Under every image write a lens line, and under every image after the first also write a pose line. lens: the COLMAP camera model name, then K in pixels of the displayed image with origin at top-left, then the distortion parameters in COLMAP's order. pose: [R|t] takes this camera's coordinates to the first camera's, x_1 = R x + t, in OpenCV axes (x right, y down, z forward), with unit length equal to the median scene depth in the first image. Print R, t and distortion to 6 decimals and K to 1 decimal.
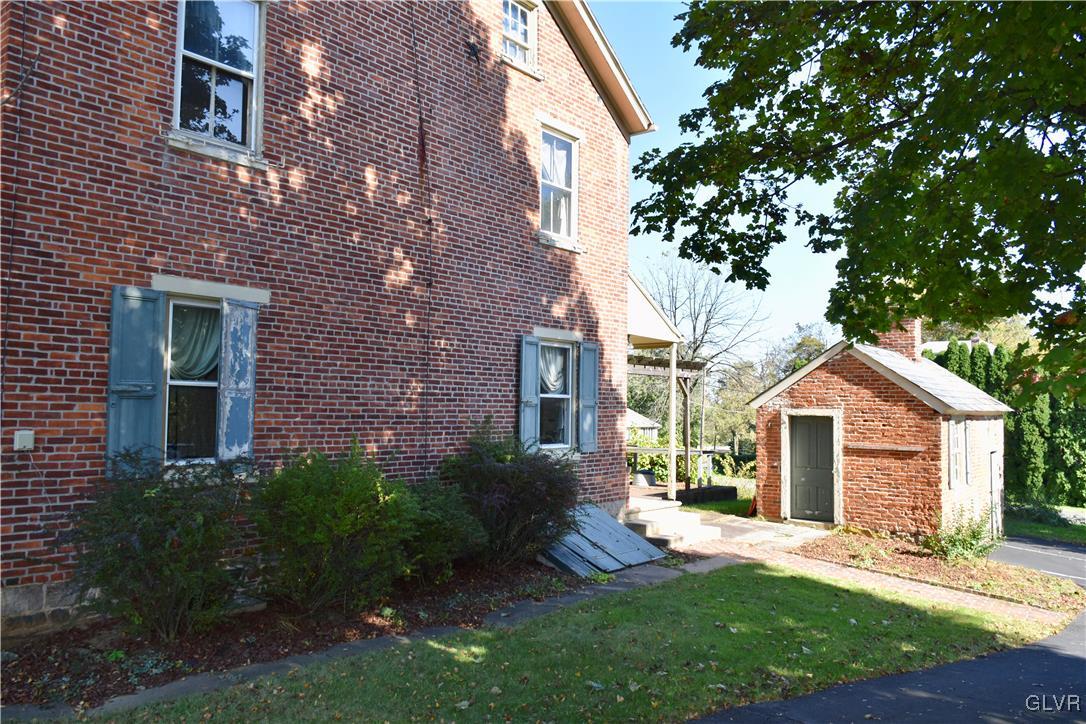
lens RADIAL K [[836.8, 0, 543.0], [0, 836.8, 362.0], [0, 0, 1]] dist [-0.027789, 0.012505]
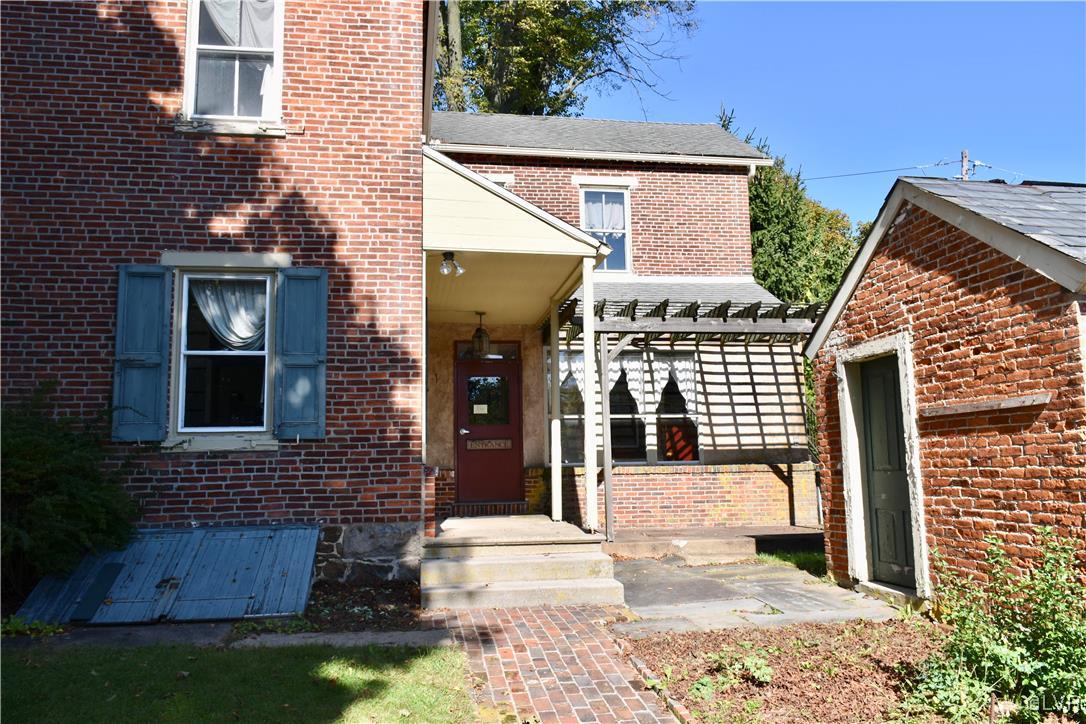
lens RADIAL K [[836.8, 0, 543.0], [0, 836.8, 362.0], [0, 0, 1]] dist [-0.027789, 0.012505]
pose [[0.736312, -0.117875, -0.666296, 0.535473], [0.065931, 0.992522, -0.102729, 0.111264], [0.673422, 0.031711, 0.738578, 0.578473]]
